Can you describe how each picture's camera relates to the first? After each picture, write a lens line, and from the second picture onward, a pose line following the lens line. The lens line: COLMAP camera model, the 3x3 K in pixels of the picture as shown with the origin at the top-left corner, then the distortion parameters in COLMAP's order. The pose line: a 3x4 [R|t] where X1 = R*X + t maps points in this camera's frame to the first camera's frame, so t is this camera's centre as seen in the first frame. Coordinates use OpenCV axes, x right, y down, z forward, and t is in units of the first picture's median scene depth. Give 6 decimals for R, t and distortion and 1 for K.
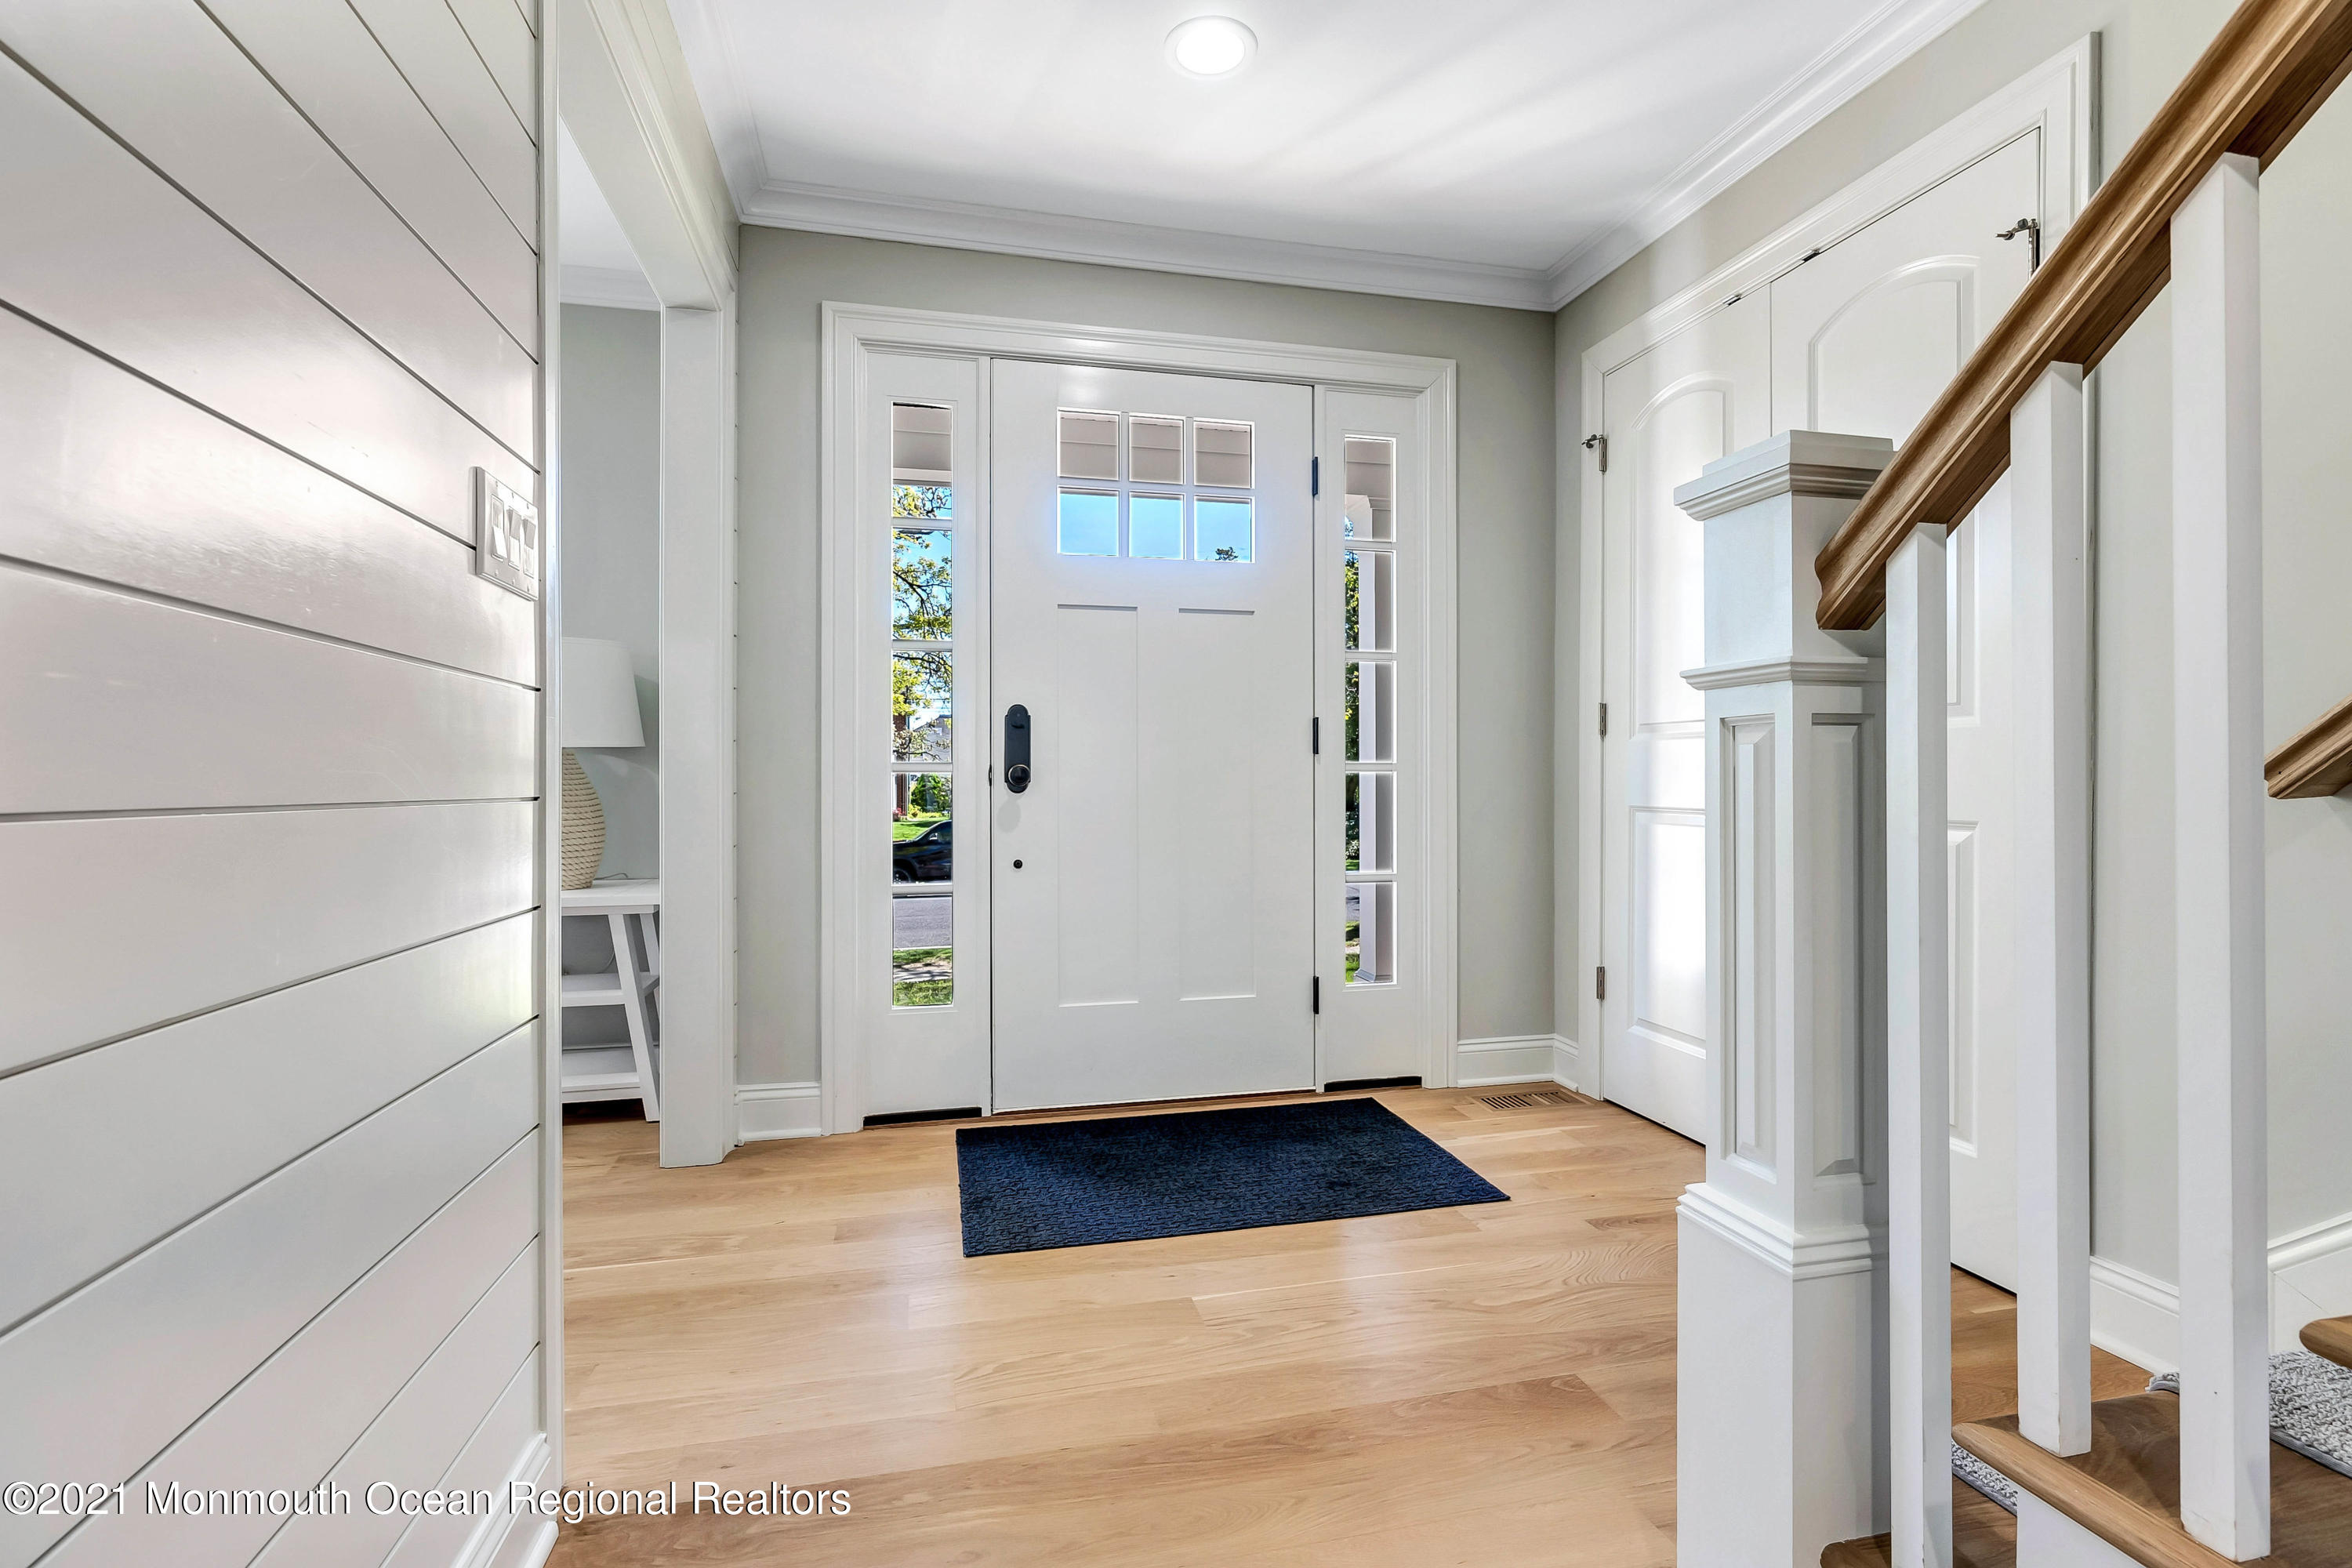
lens RADIAL K [[1066.1, 0, 1177.6], [0, 1066.1, 785.3], [0, 0, 1]] dist [0.000465, 0.000010]
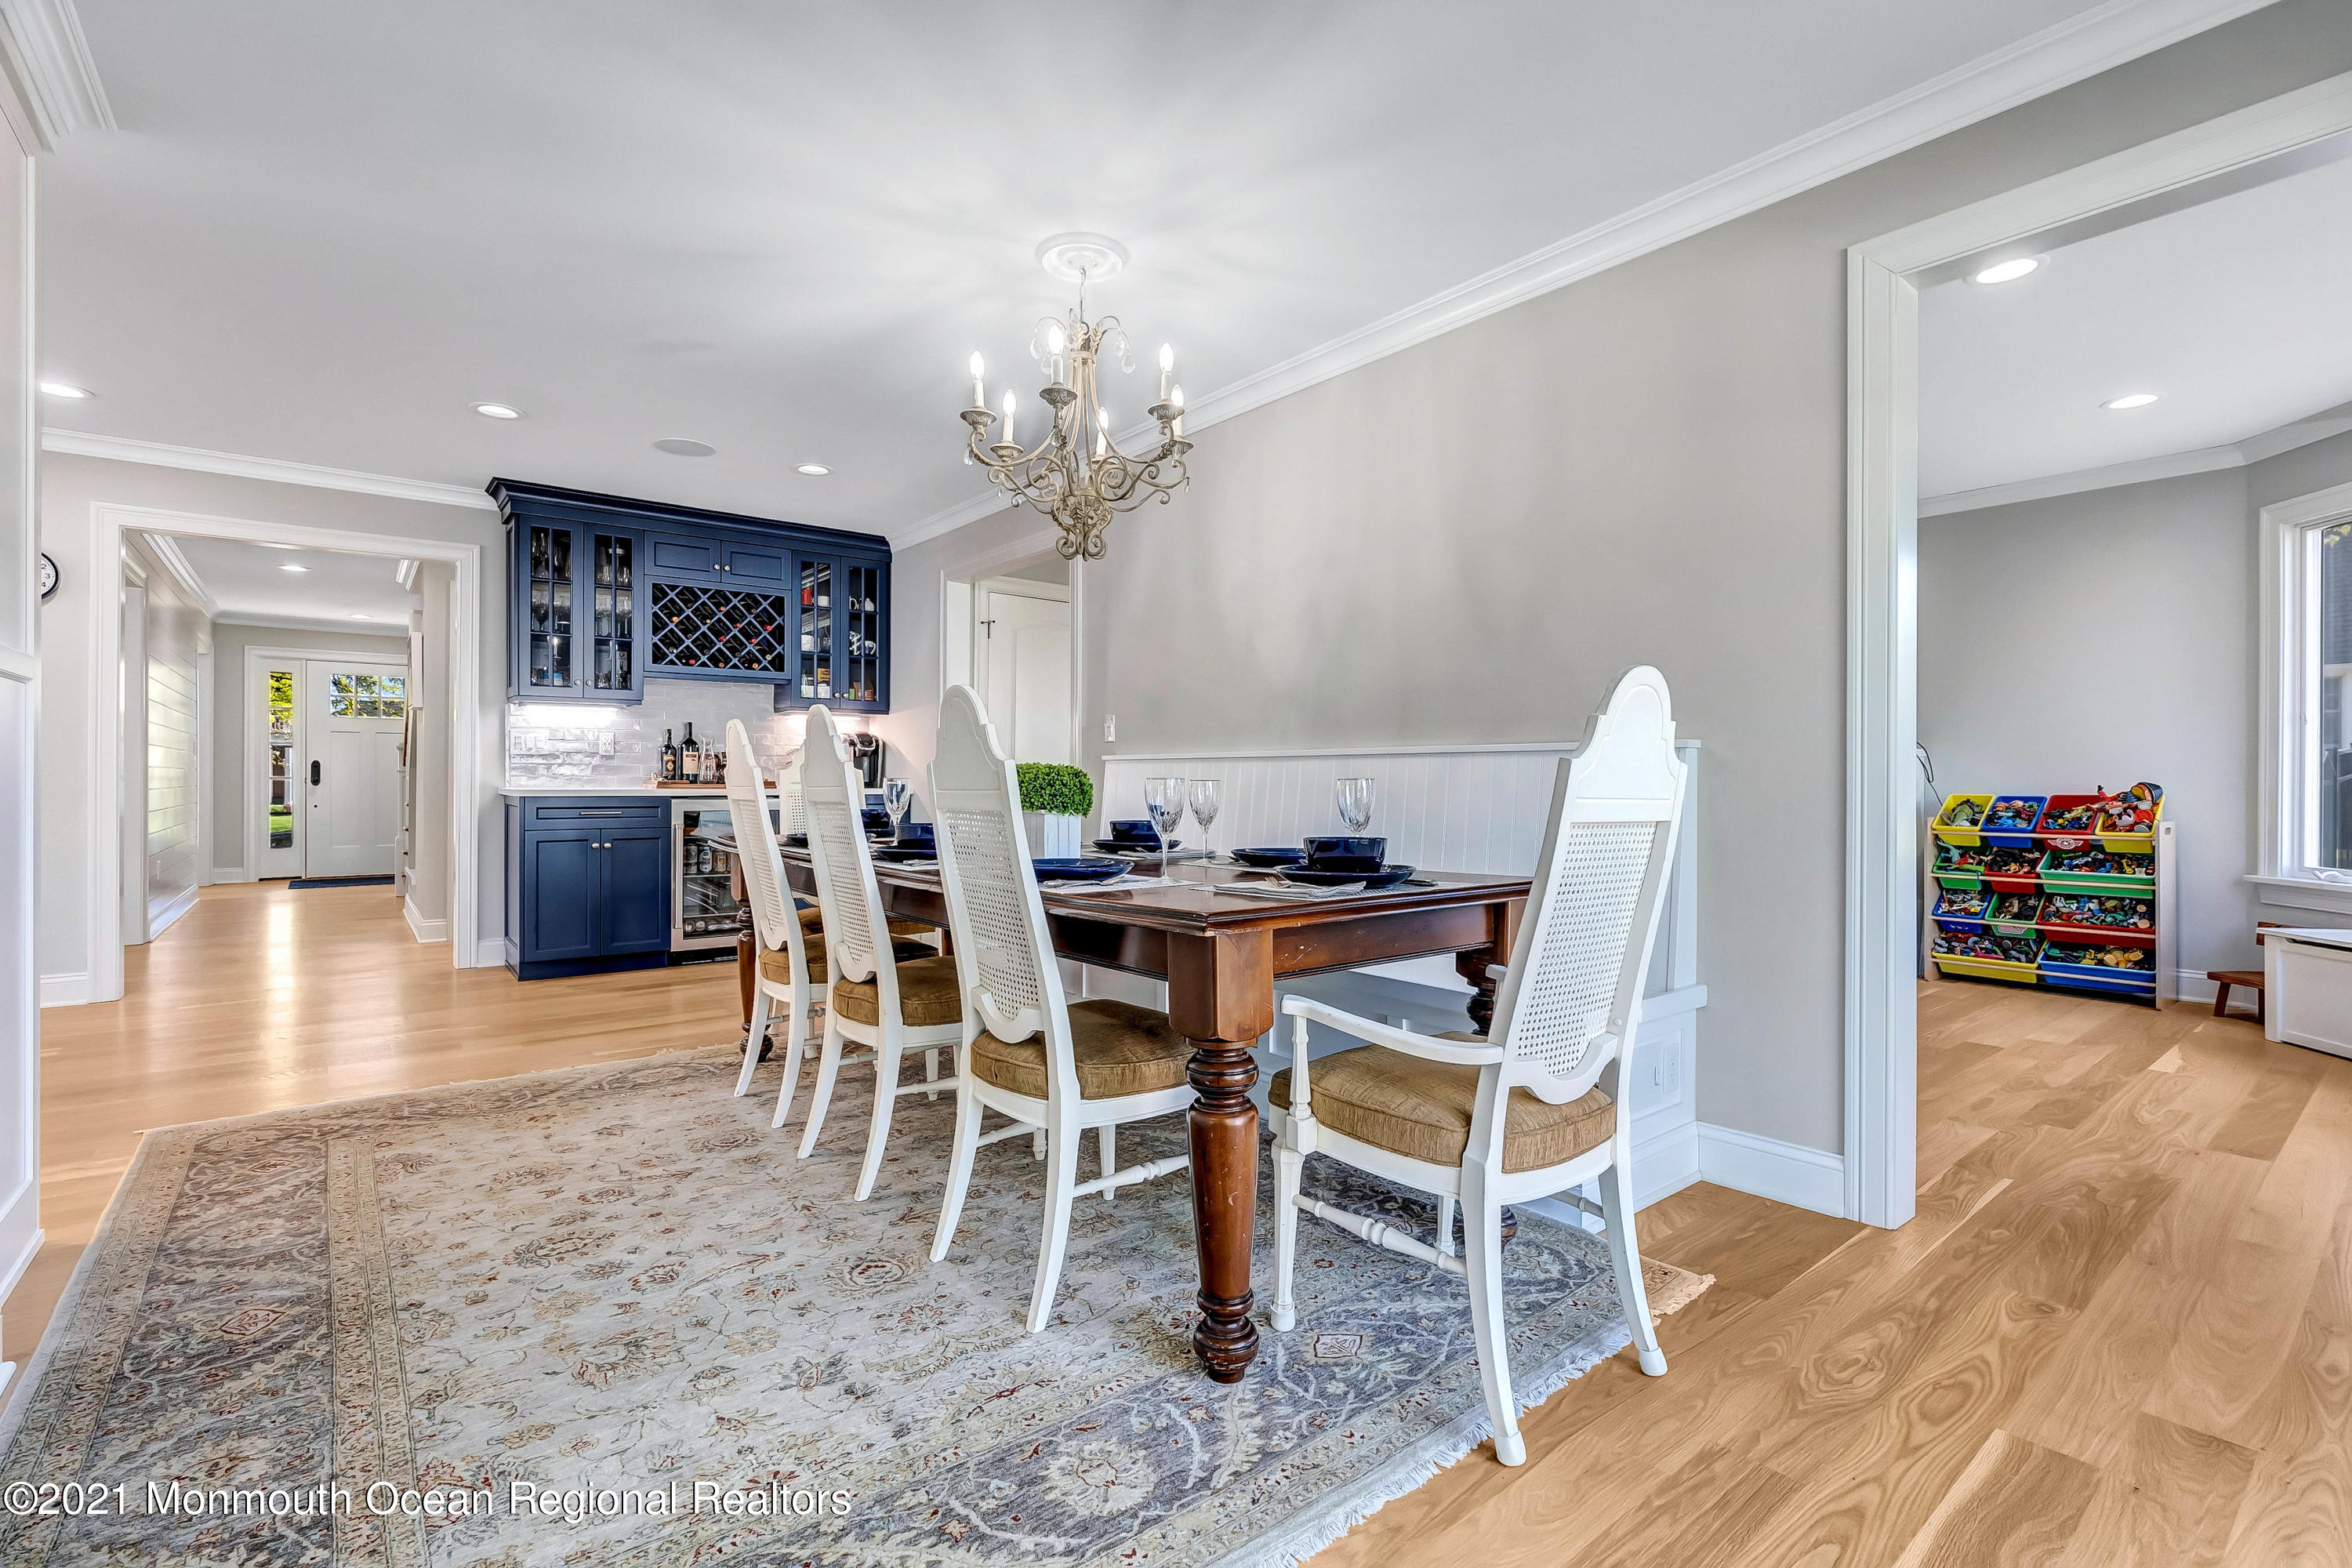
lens RADIAL K [[1066.1, 0, 1177.0], [0, 1066.1, 780.9], [0, 0, 1]] dist [0.000465, 0.000010]
pose [[0.900447, 0.000641, 0.434965, 0.876053], [-0.001800, 0.999996, 0.002253, -0.020484], [-0.434962, -0.002811, 0.900444, -3.392952]]
